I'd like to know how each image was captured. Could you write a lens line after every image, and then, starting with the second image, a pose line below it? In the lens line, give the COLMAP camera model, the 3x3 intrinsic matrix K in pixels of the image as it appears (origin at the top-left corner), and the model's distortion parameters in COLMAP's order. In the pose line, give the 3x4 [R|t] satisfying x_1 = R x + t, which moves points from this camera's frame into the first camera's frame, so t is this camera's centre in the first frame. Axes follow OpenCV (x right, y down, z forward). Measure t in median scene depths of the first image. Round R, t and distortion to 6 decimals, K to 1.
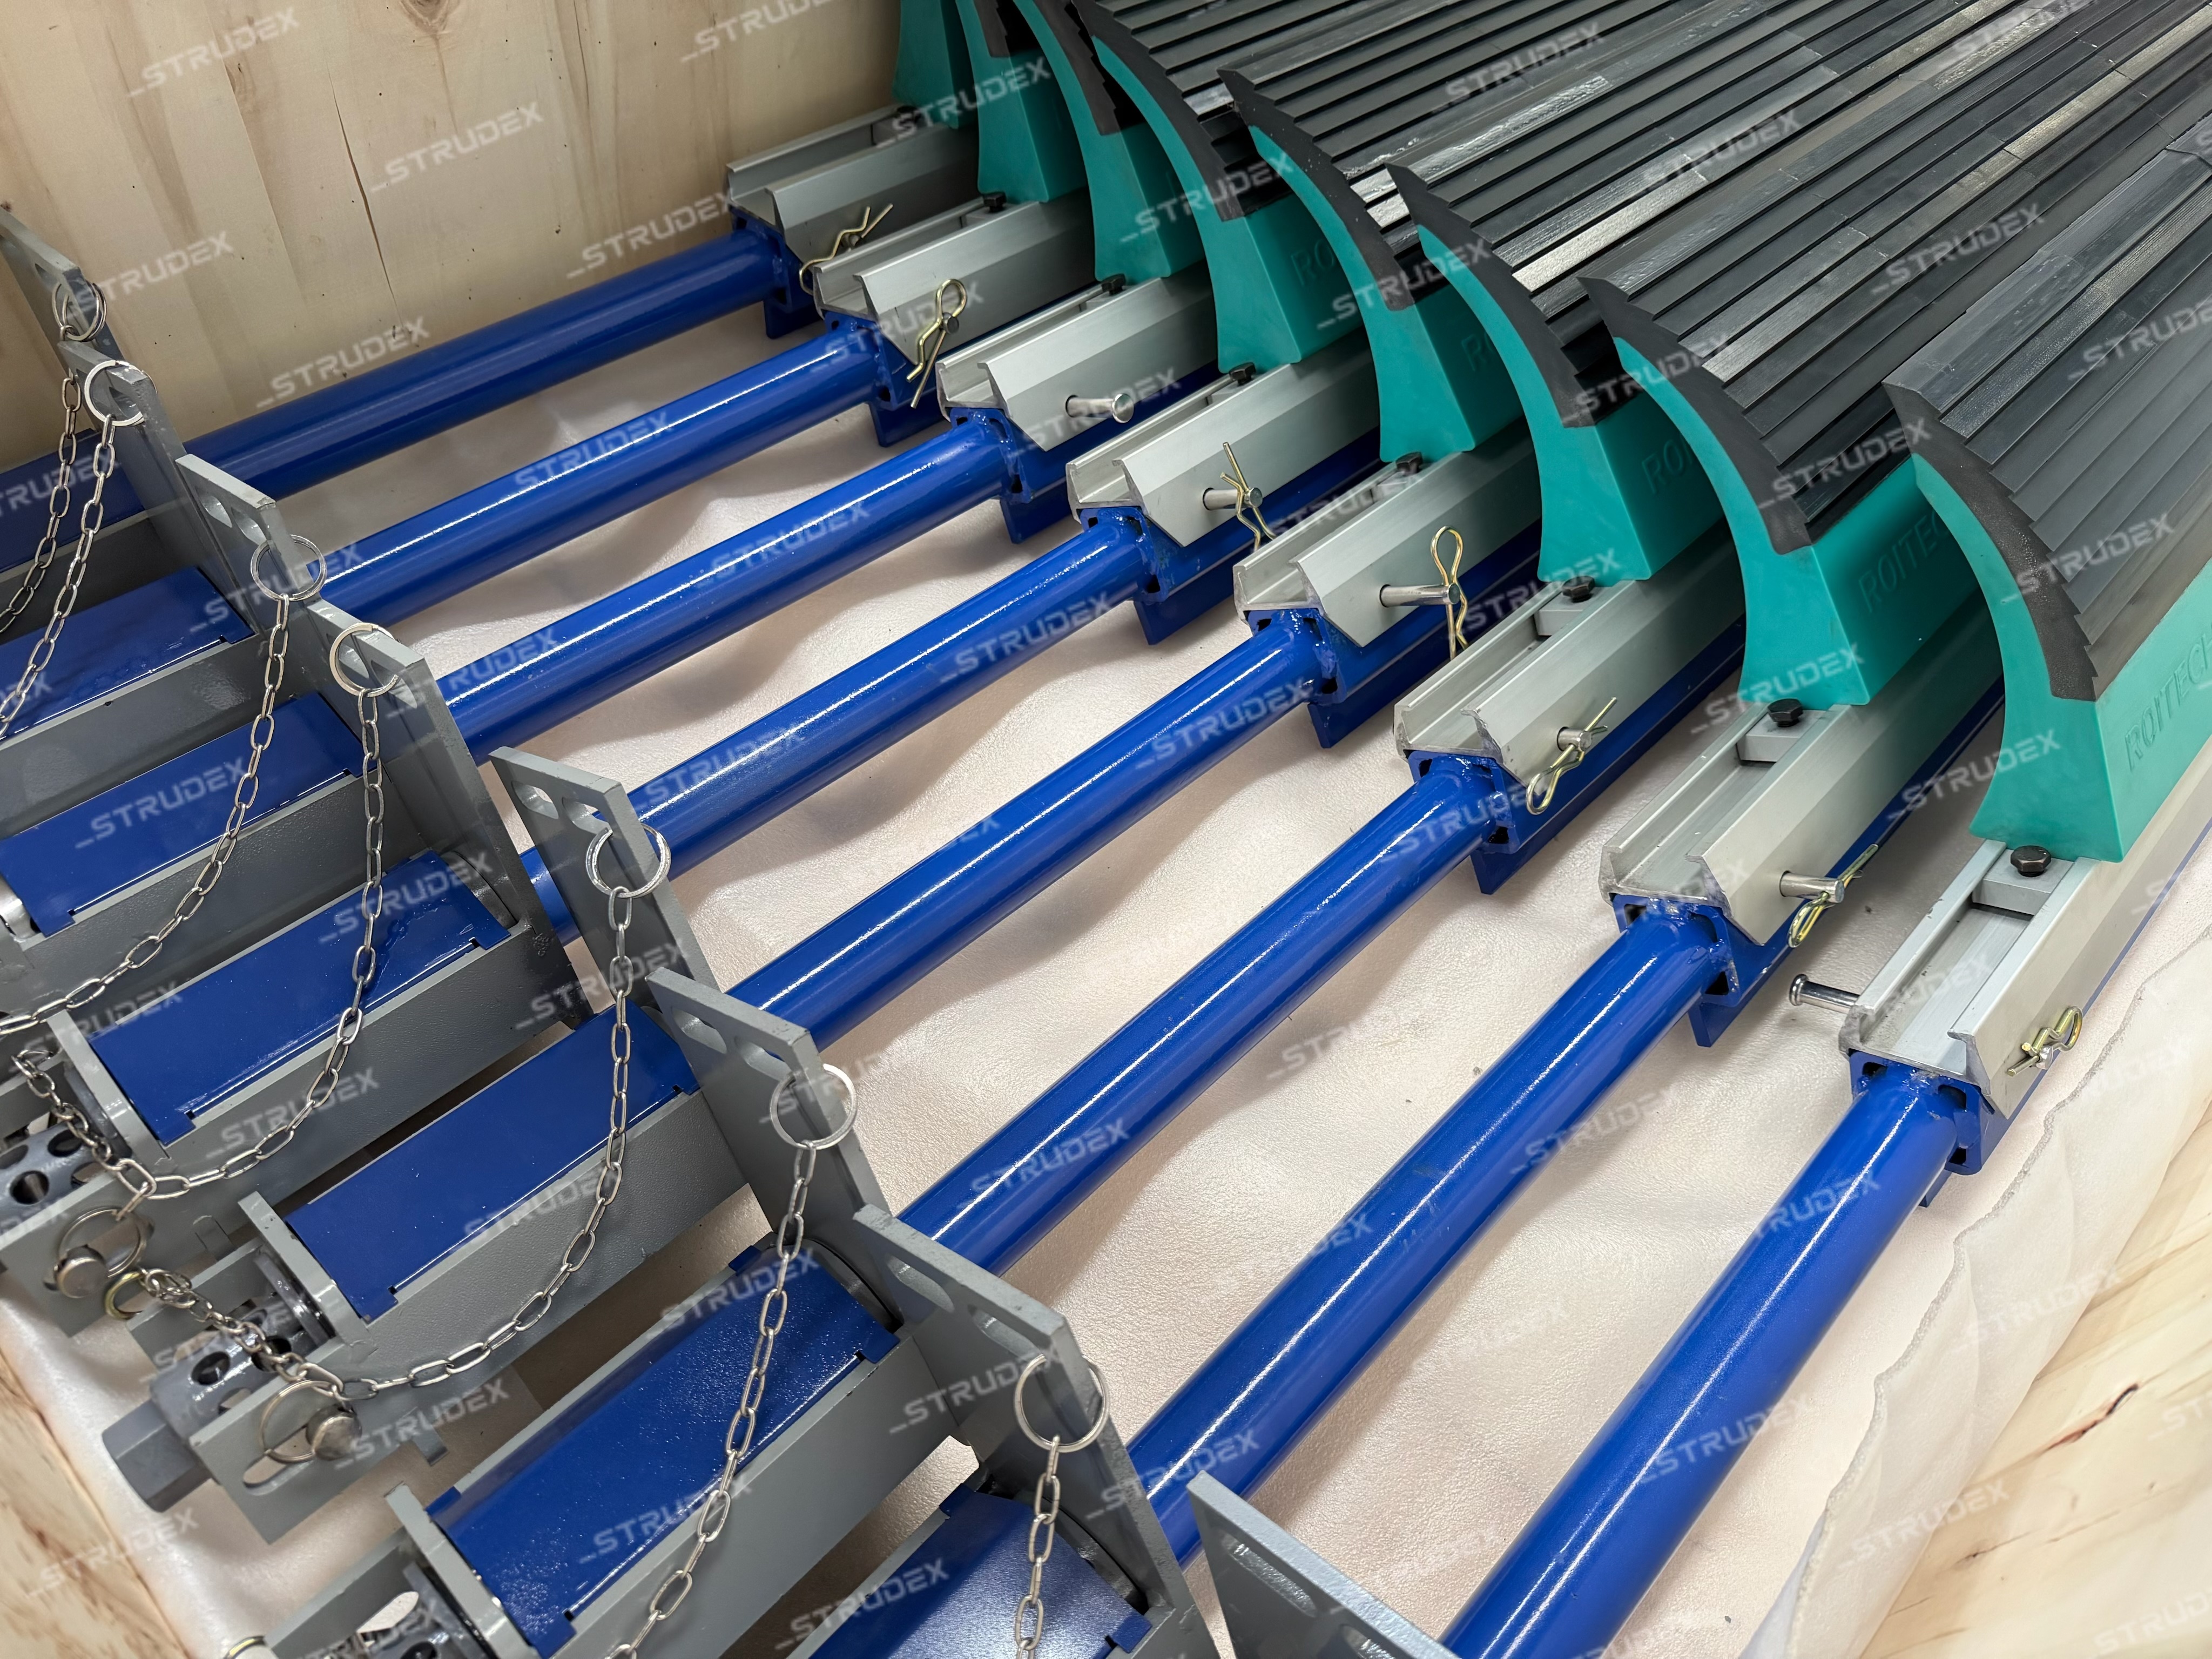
lens RADIAL K [[1557.0, 0, 1016.2], [0, 1557.0, 862.3], [0, 0, 1]] dist [0.006151, -0.029500]
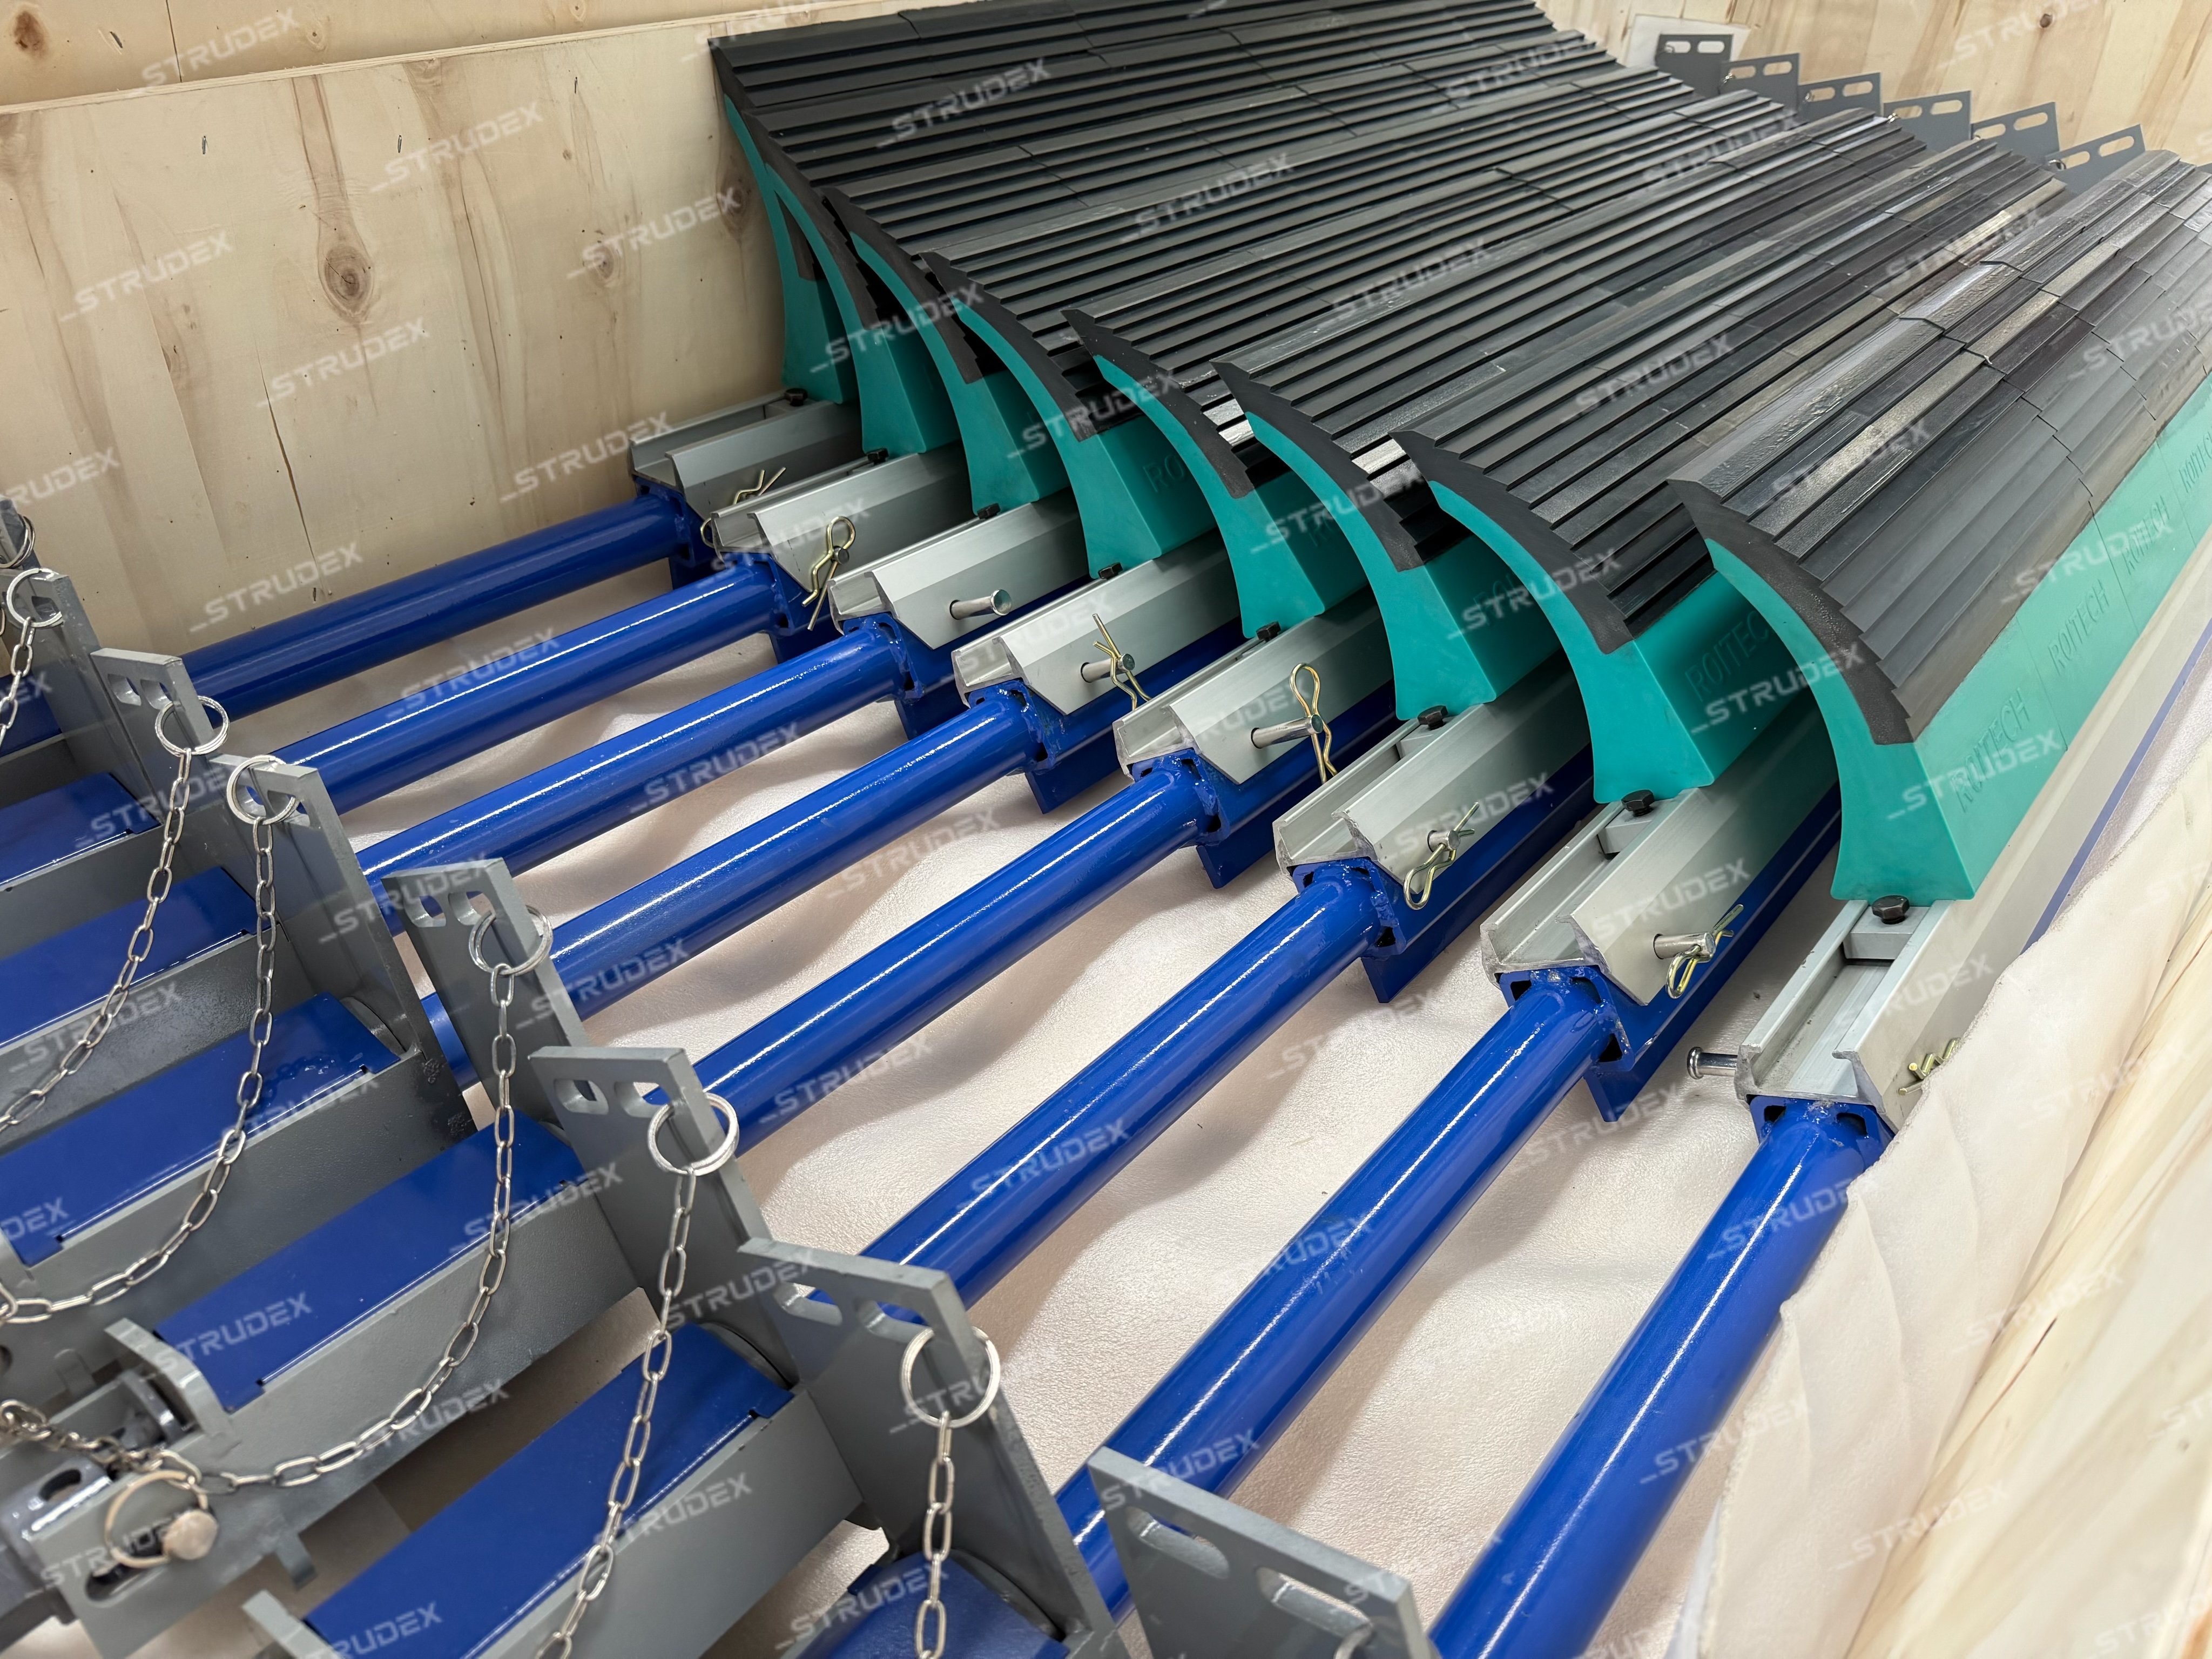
lens RADIAL K [[1557.0, 0, 1016.2], [0, 1557.0, 862.3], [0, 0, 1]] dist [0.006151, -0.029500]
pose [[0.997007, -0.067680, 0.037374, 0.030297], [0.074375, 0.971619, -0.224556, 0.138437], [-0.021115, 0.226664, 0.973744, -0.005032]]
